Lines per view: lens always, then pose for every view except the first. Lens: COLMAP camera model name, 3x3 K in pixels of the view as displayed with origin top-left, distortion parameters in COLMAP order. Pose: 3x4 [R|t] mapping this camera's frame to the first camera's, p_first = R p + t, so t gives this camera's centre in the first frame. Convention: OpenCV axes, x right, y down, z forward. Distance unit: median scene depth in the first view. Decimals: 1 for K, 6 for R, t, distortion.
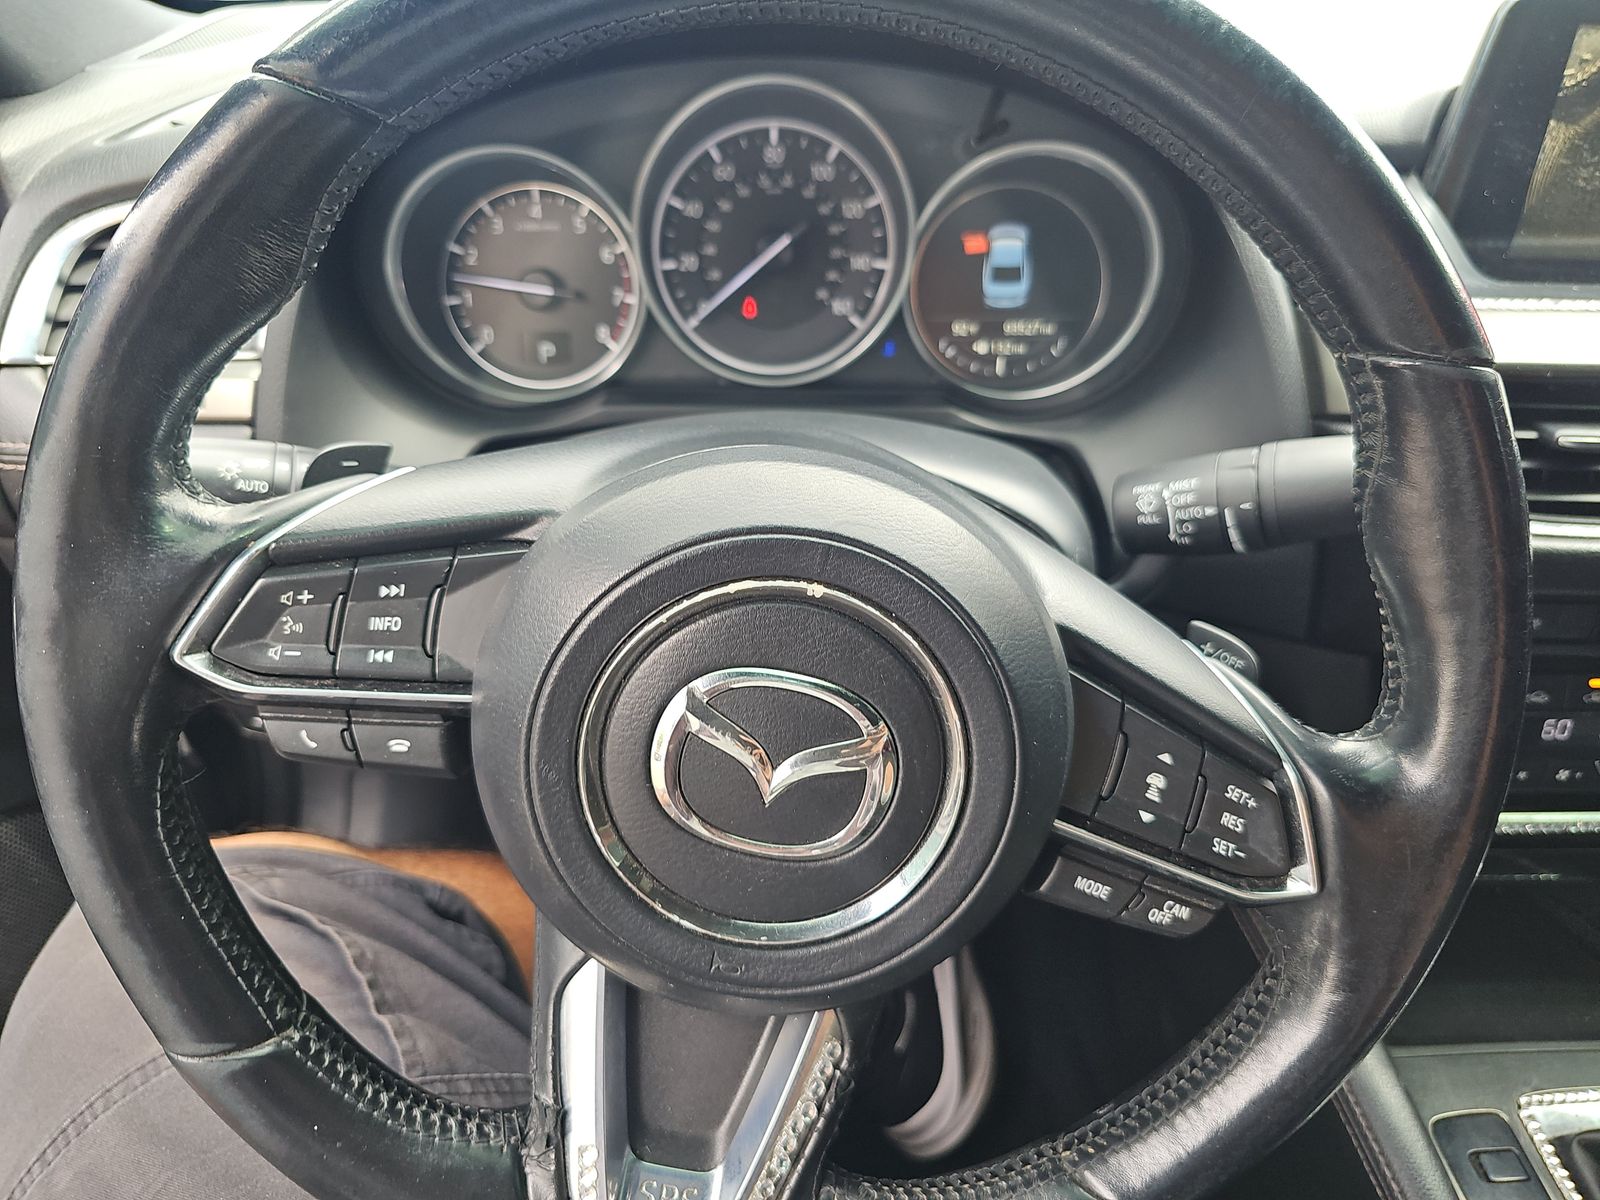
lens RADIAL K [[1084.7, 0, 800.0], [0, 1084.7, 600.0], [0, 0, 1]] dist [0.002840, -0.021779]
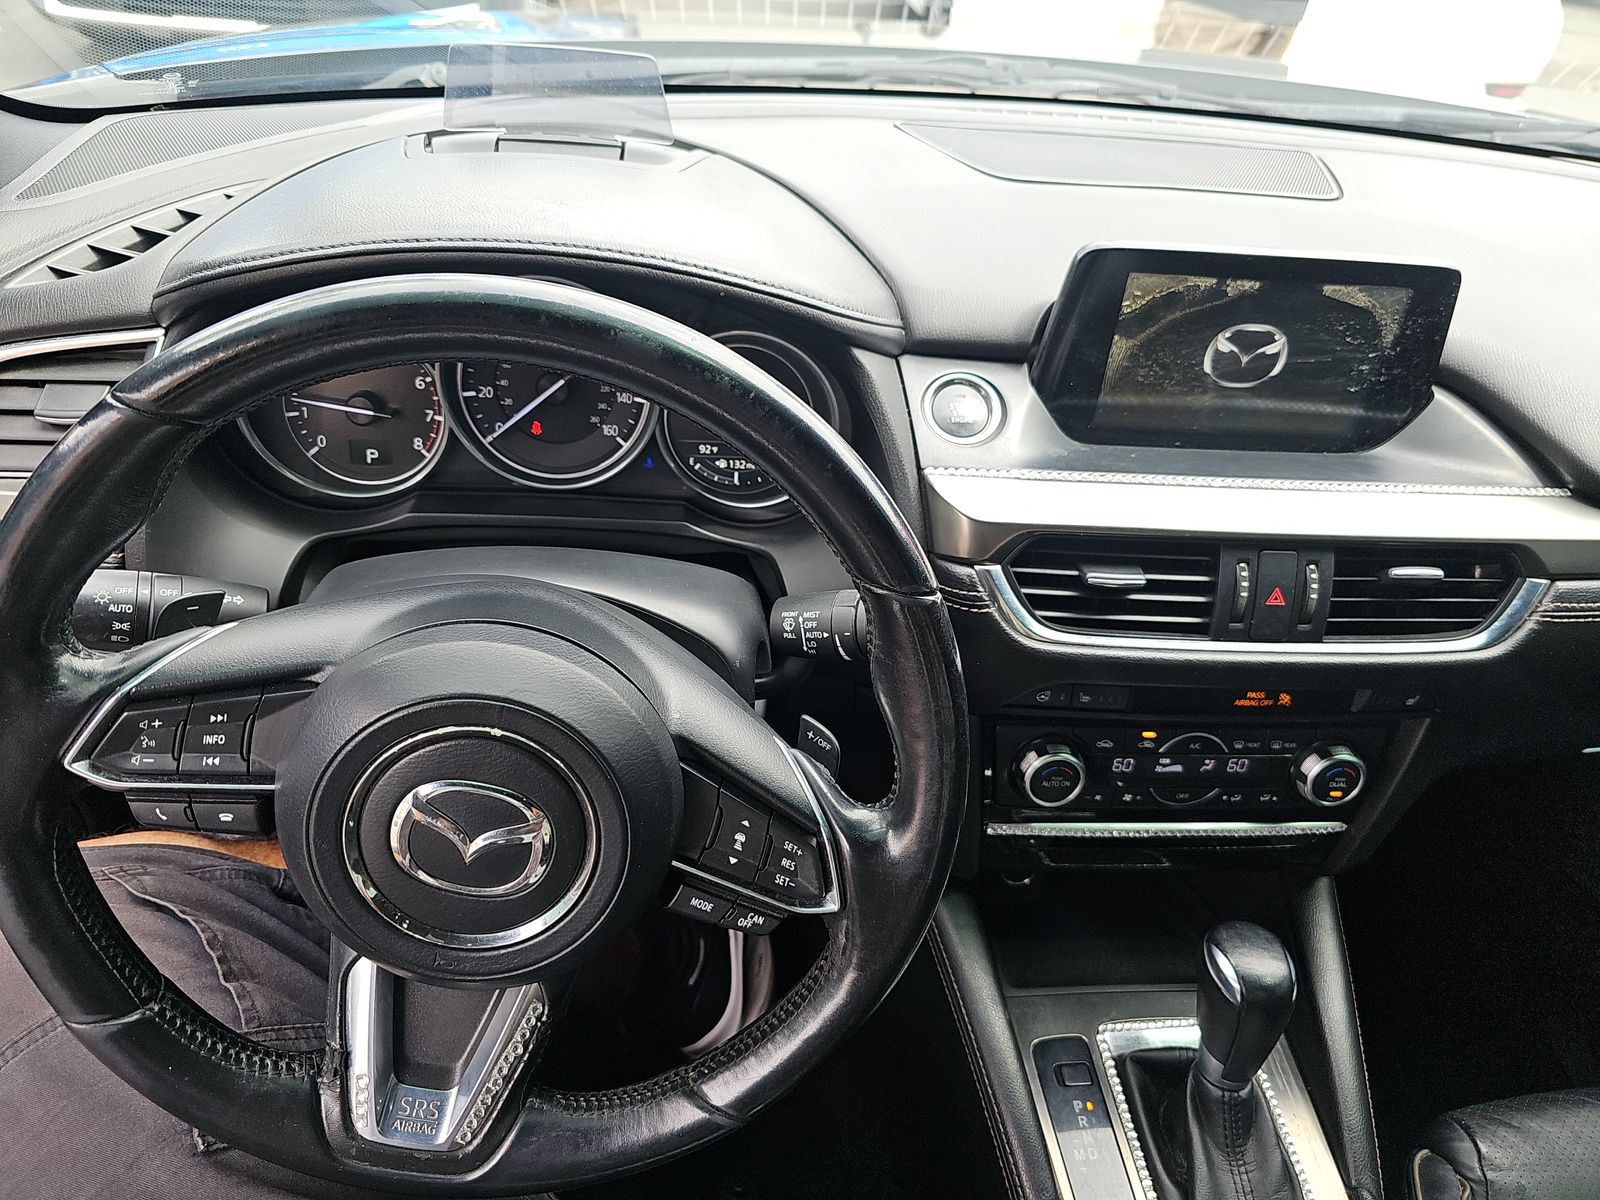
lens RADIAL K [[1068.4, 0, 807.6], [0, 1068.4, 602.3], [0, 0, 1]] dist [0.022371, -0.026191]
pose [[0.995668, 0.020194, 0.090760, 0.264253], [-0.026173, 0.997530, 0.065177, -0.256440], [-0.089220, -0.067270, 0.993738, -0.476263]]
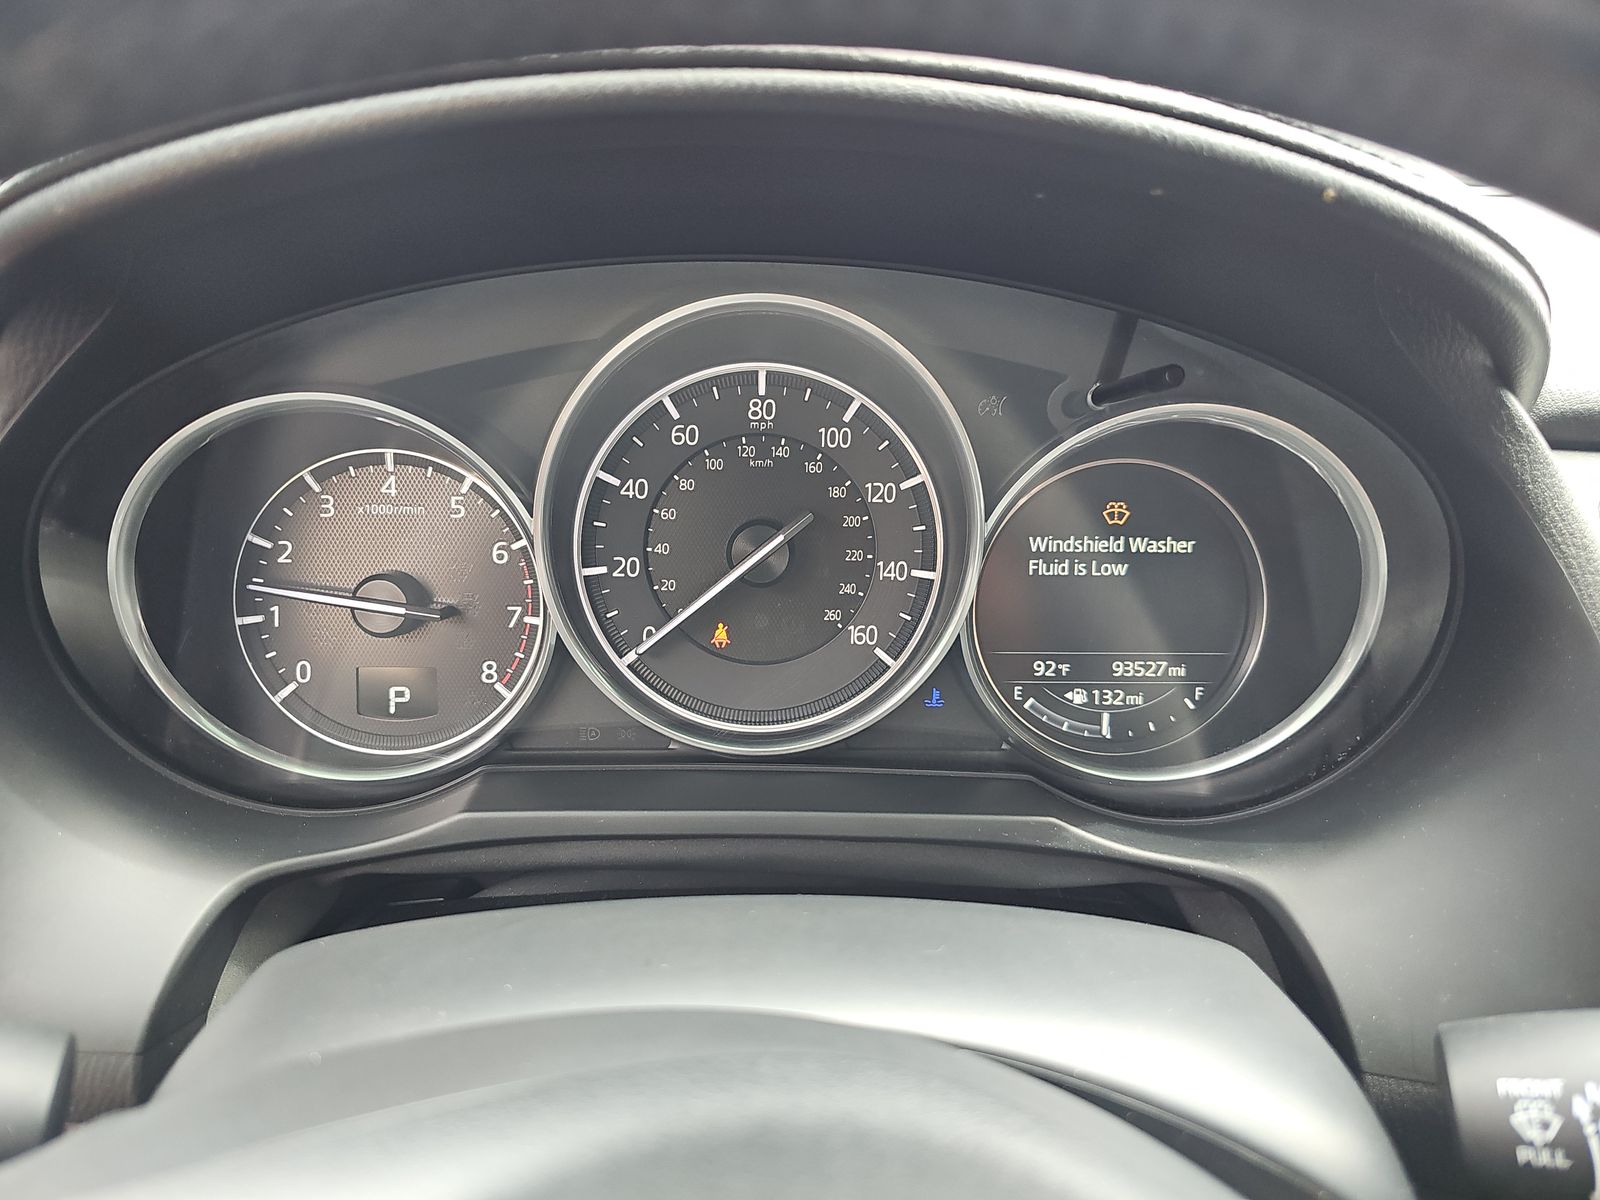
lens RADIAL K [[1068.4, 0, 807.6], [0, 1068.4, 602.3], [0, 0, 1]] dist [0.022371, -0.026191]
pose [[0.999247, 0.010680, 0.037312, -0.030346], [-0.003218, 0.980879, -0.194590, -0.271181], [-0.038677, 0.194323, 0.980175, 0.609069]]
